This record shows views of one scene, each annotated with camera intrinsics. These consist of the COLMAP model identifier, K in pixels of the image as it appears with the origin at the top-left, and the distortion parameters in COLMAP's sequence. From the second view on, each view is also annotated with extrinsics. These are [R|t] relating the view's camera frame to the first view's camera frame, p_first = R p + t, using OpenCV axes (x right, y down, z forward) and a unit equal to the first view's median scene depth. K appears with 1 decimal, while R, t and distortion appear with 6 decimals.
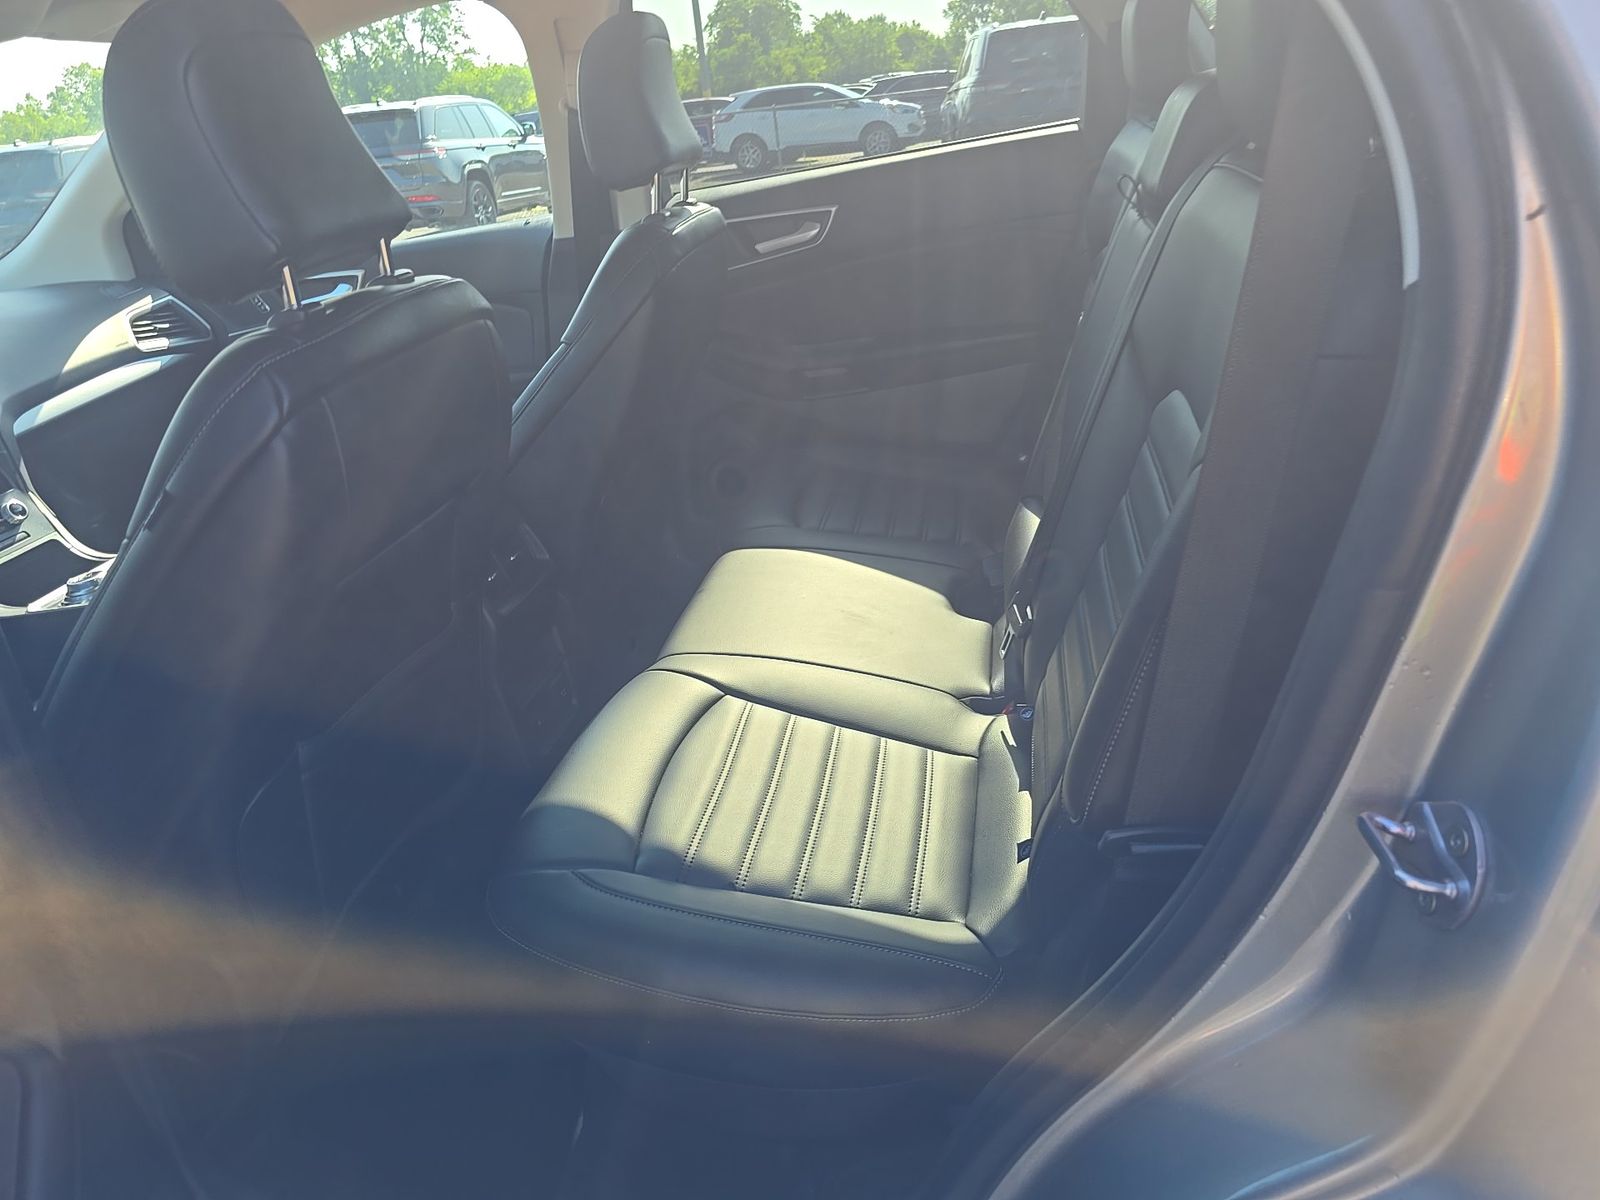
lens RADIAL K [[1086.8, 0, 815.6], [0, 1086.8, 610.1], [0, 0, 1]] dist [0.046391, -0.042911]
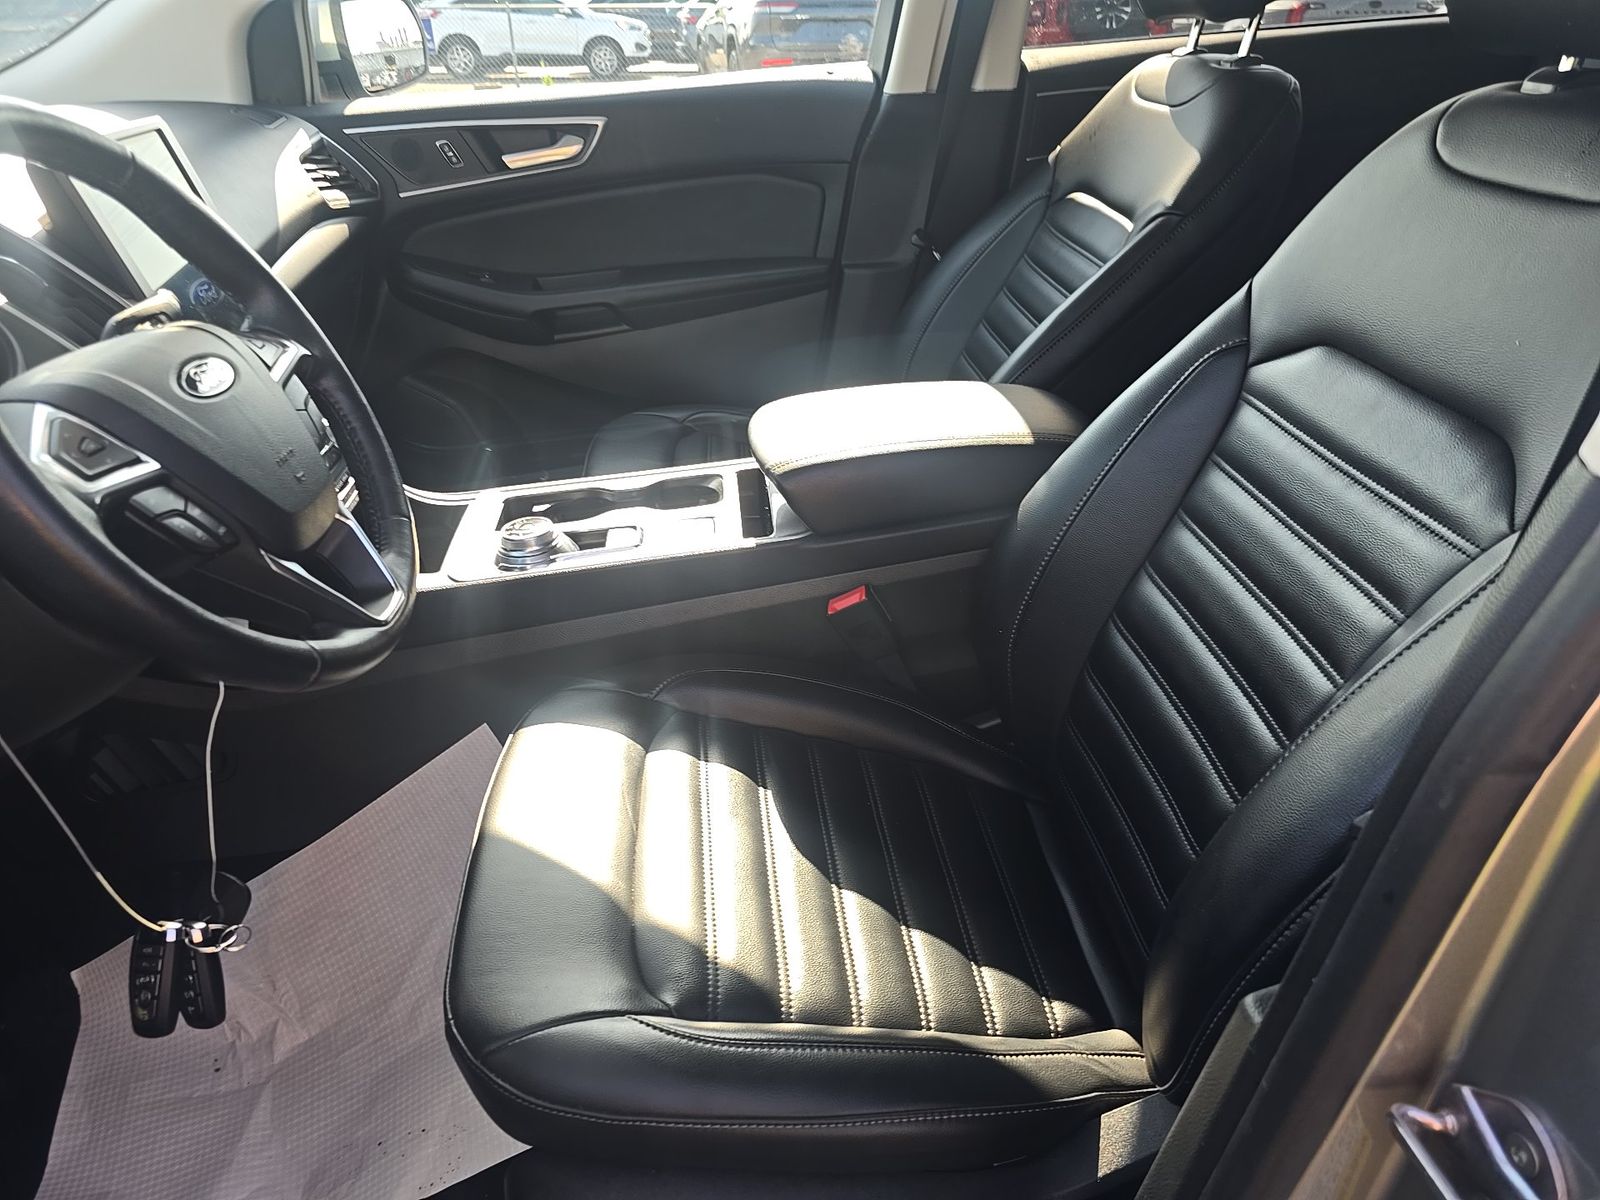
lens RADIAL K [[1086.8, 0, 815.6], [0, 1086.8, 610.1], [0, 0, 1]] dist [0.046391, -0.042911]
pose [[0.960517, -0.035498, 0.275946, -0.094310], [0.021240, 0.998289, 0.054487, -0.001854], [-0.277408, -0.046475, 0.959627, 0.041677]]
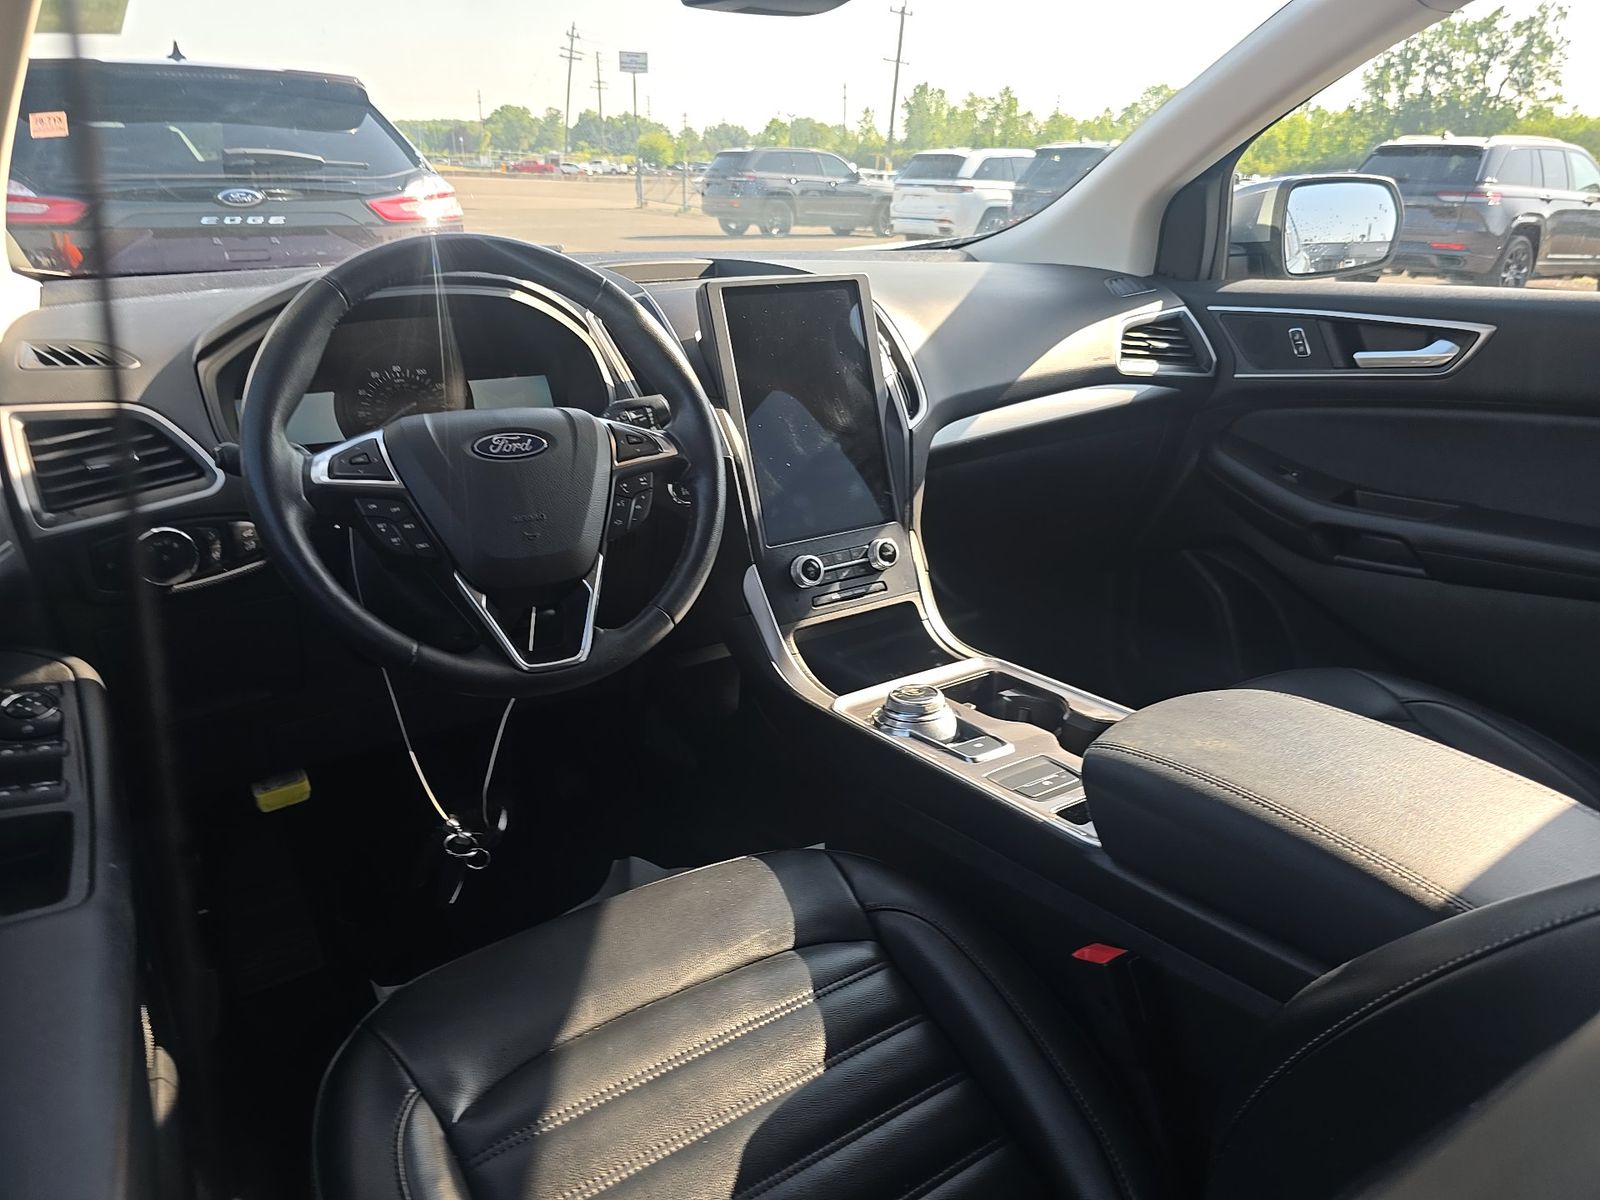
lens RADIAL K [[1086.8, 0, 815.6], [0, 1086.8, 610.1], [0, 0, 1]] dist [0.046391, -0.042911]
pose [[0.683789, 0.370963, -0.628346, -0.044055], [-0.388154, 0.914103, 0.117265, -0.018134], [0.617874, 0.163710, 0.769045, 0.063940]]
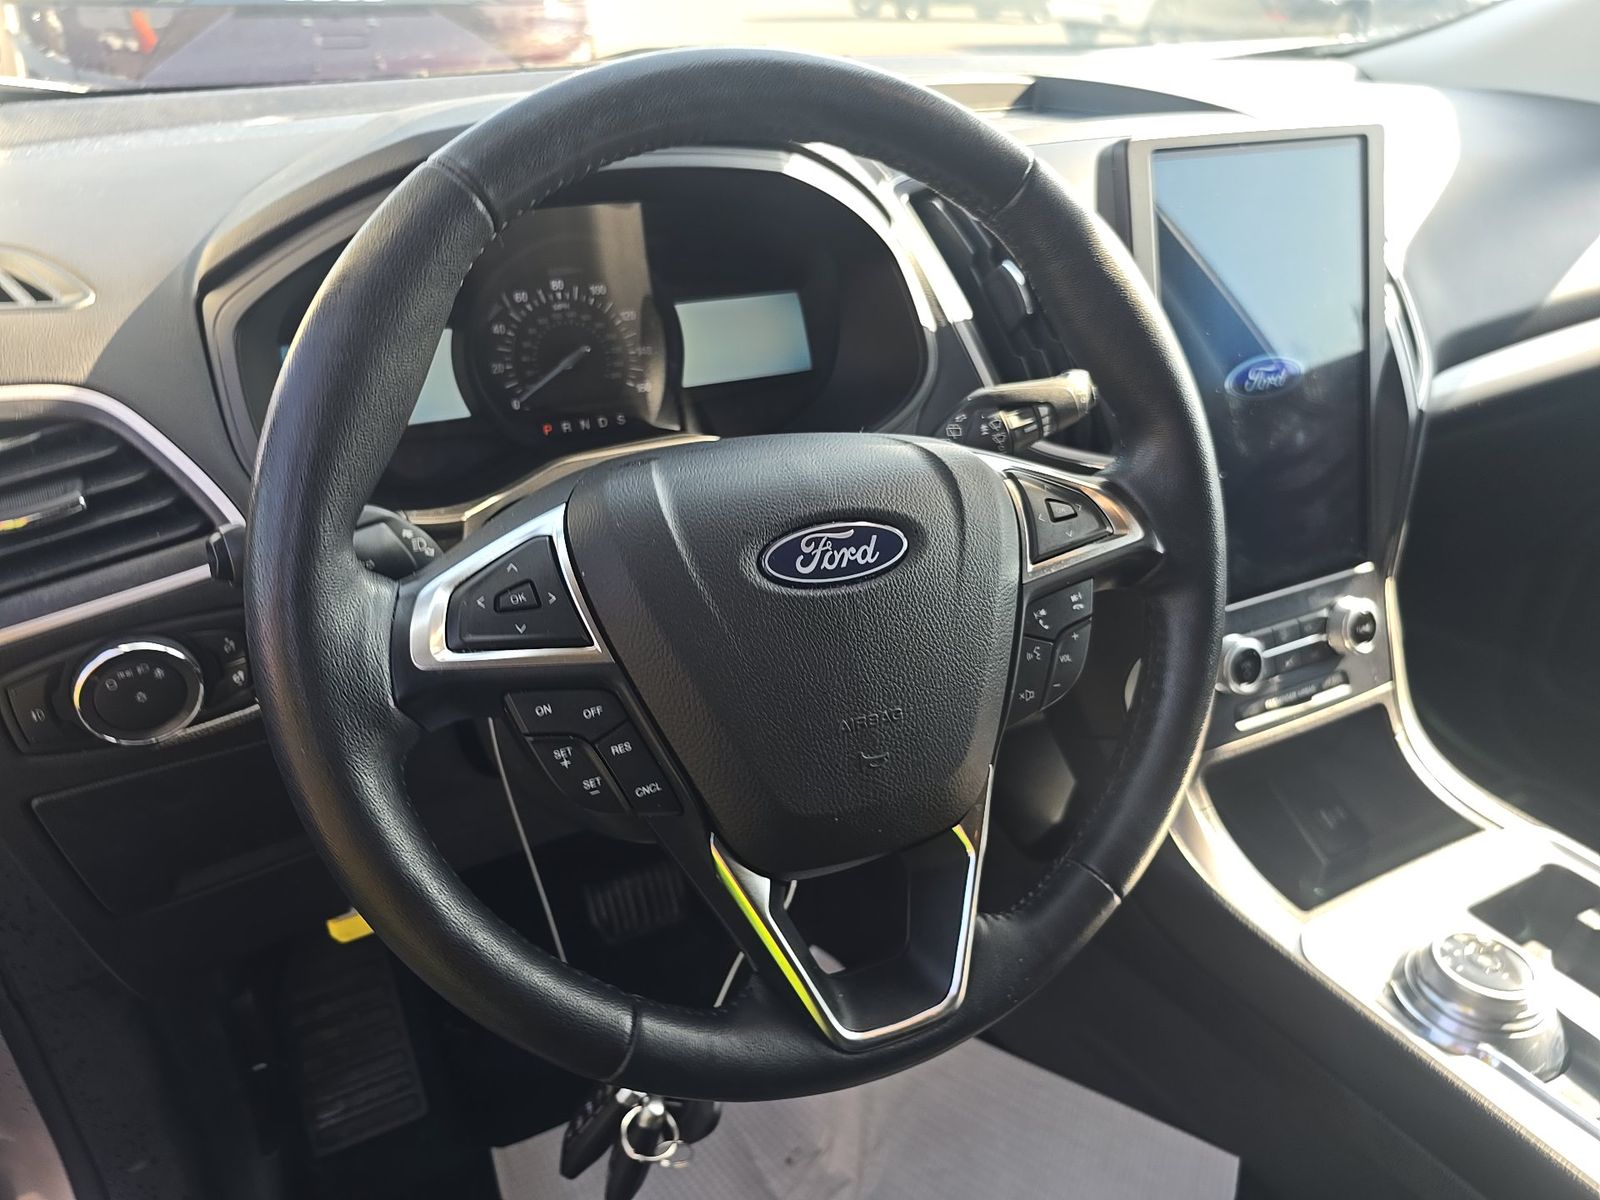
lens RADIAL K [[1124.9, 0, 800.0], [0, 1124.9, 600.0], [0, 0, 1]] dist [0.041313, -0.054105]
pose [[0.592234, 0.502138, -0.630172, -0.086247], [-0.423649, 0.859301, 0.286571, -0.019673], [0.685405, 0.097255, 0.721638, 0.080611]]
